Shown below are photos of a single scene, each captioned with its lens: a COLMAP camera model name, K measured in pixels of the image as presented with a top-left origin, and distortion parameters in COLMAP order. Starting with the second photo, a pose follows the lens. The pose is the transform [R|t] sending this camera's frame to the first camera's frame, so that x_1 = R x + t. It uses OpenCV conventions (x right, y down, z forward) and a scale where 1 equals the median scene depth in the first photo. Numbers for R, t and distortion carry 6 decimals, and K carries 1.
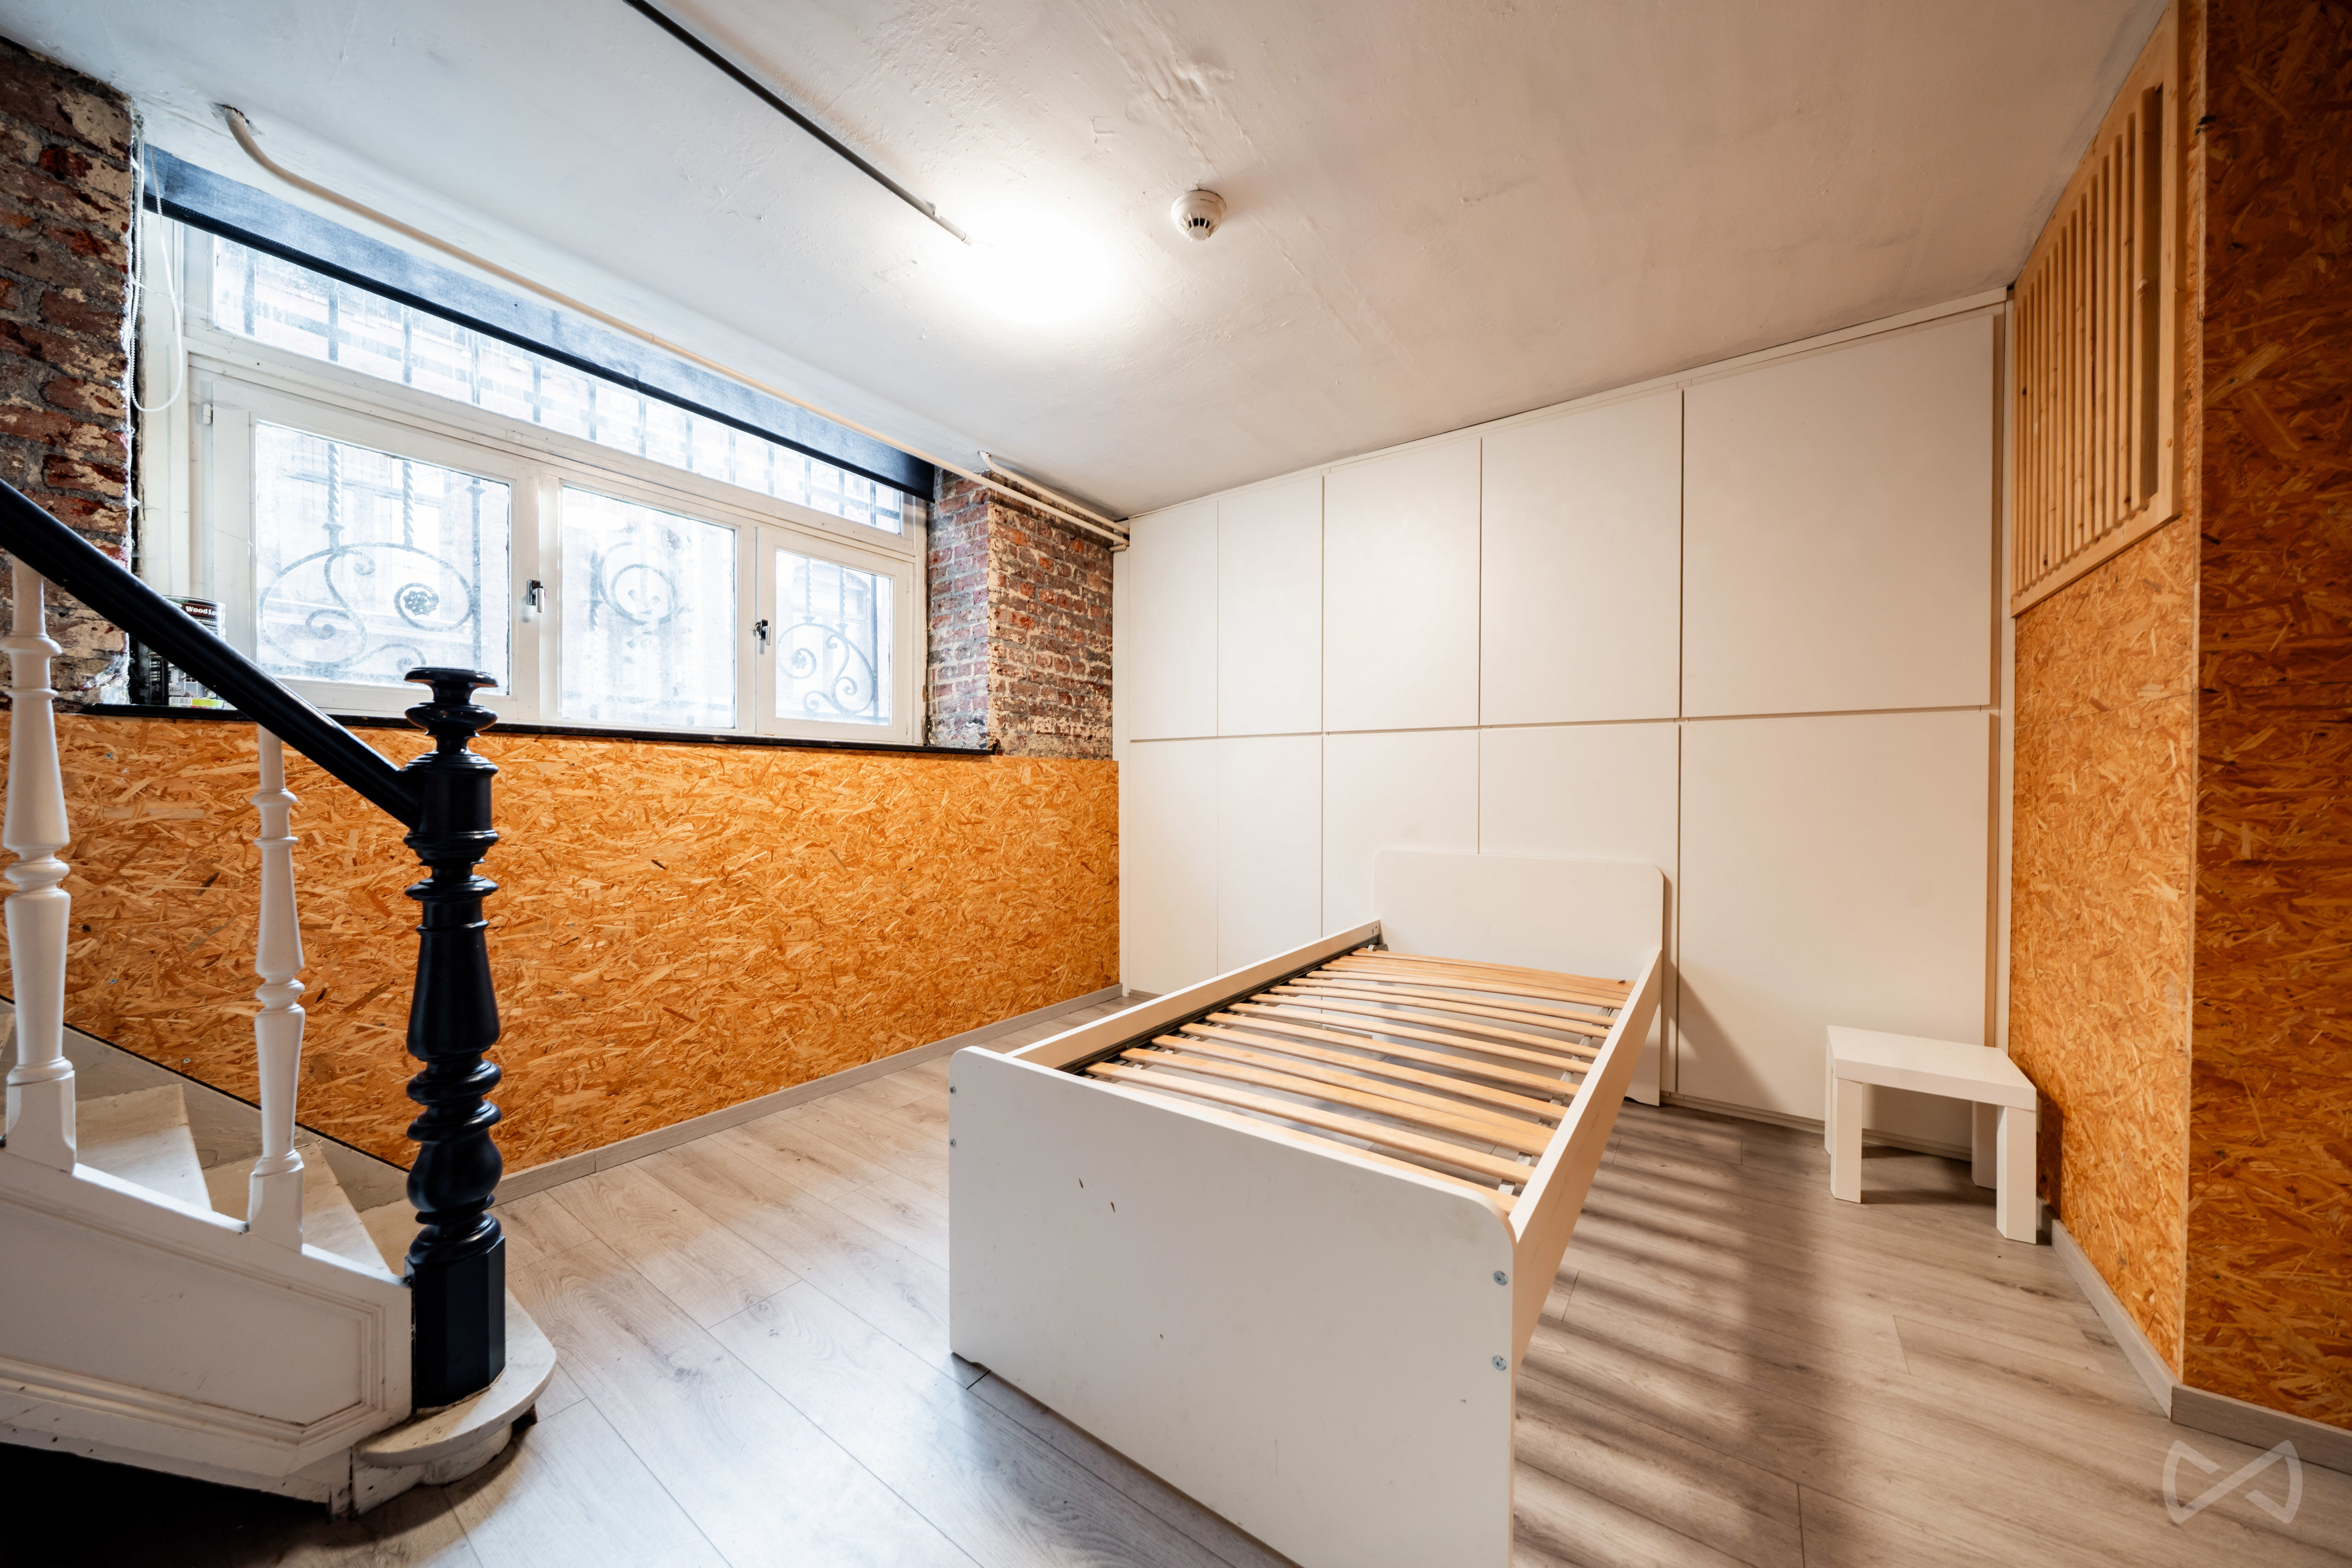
lens RADIAL K [[797.0, 0, 1172.8], [0, 797.0, 791.8], [0, 0, 1]] dist [-0.001643, -0.000197]
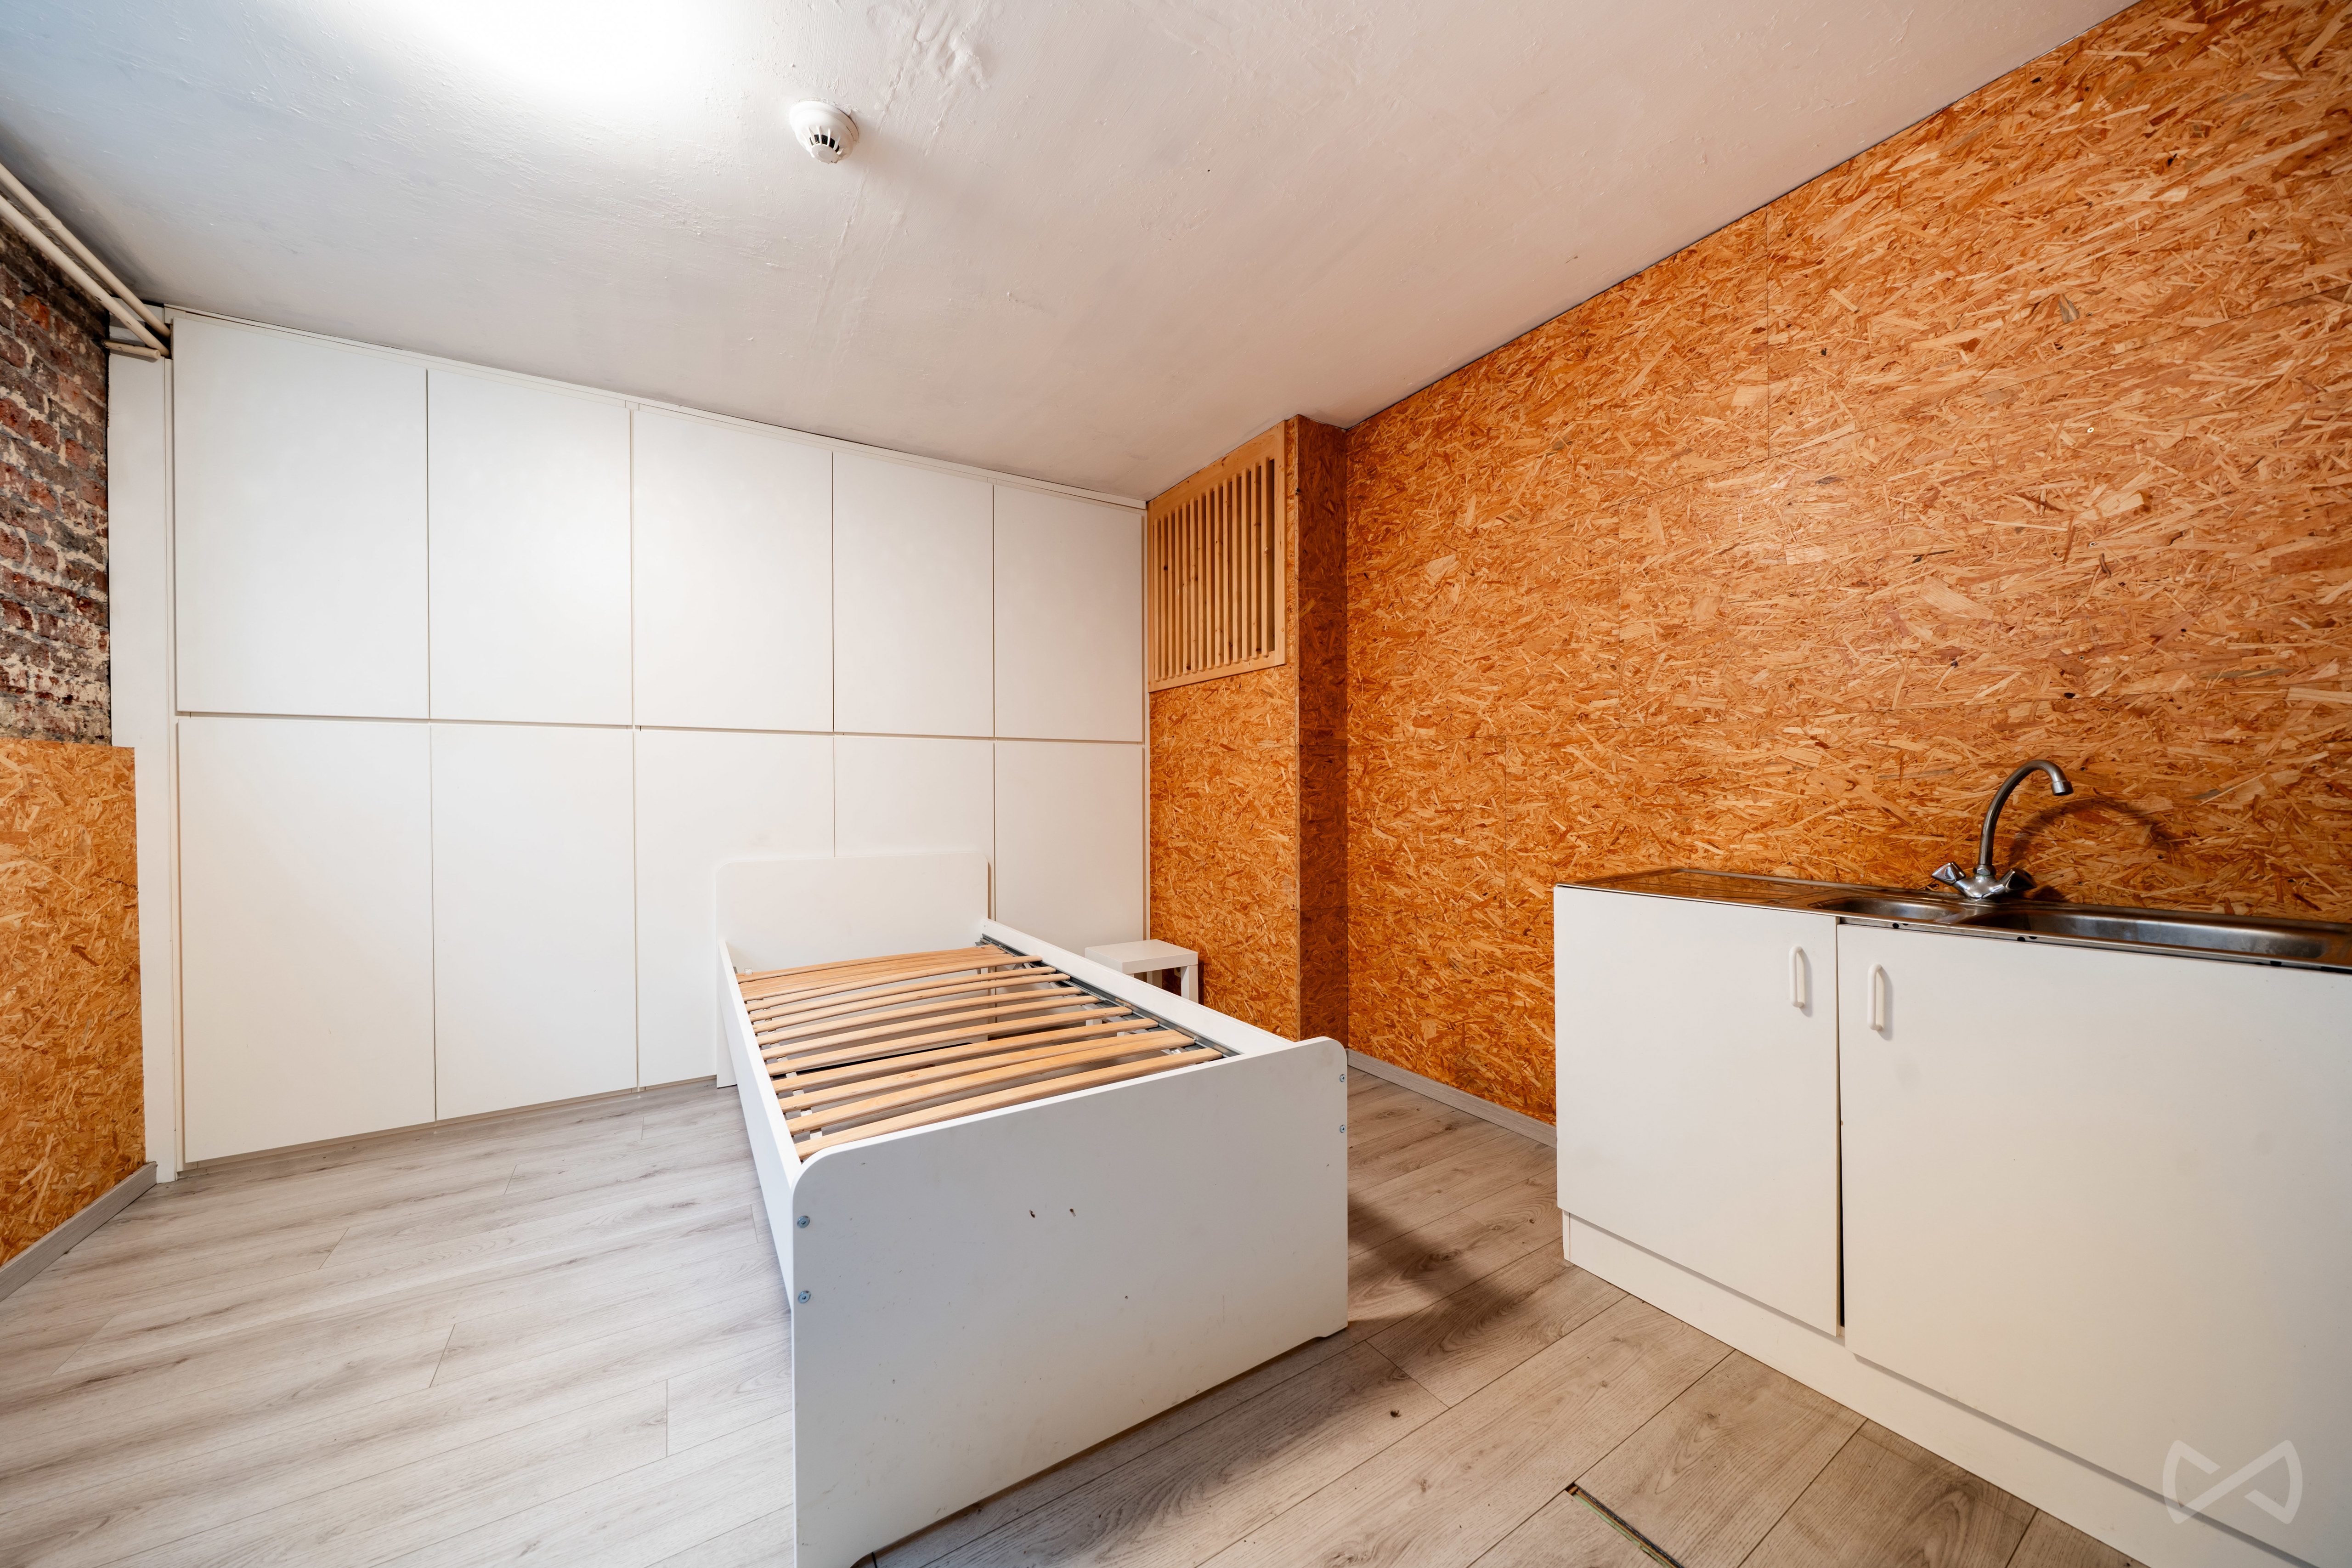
lens RADIAL K [[797.0, 0, 1172.8], [0, 797.0, 791.8], [0, 0, 1]] dist [-0.001643, -0.000197]
pose [[0.381087, -0.006754, 0.924514, -0.319204], [0.012324, 0.999922, 0.002225, -0.002335], [-0.924457, 0.010546, 0.381140, 0.167890]]
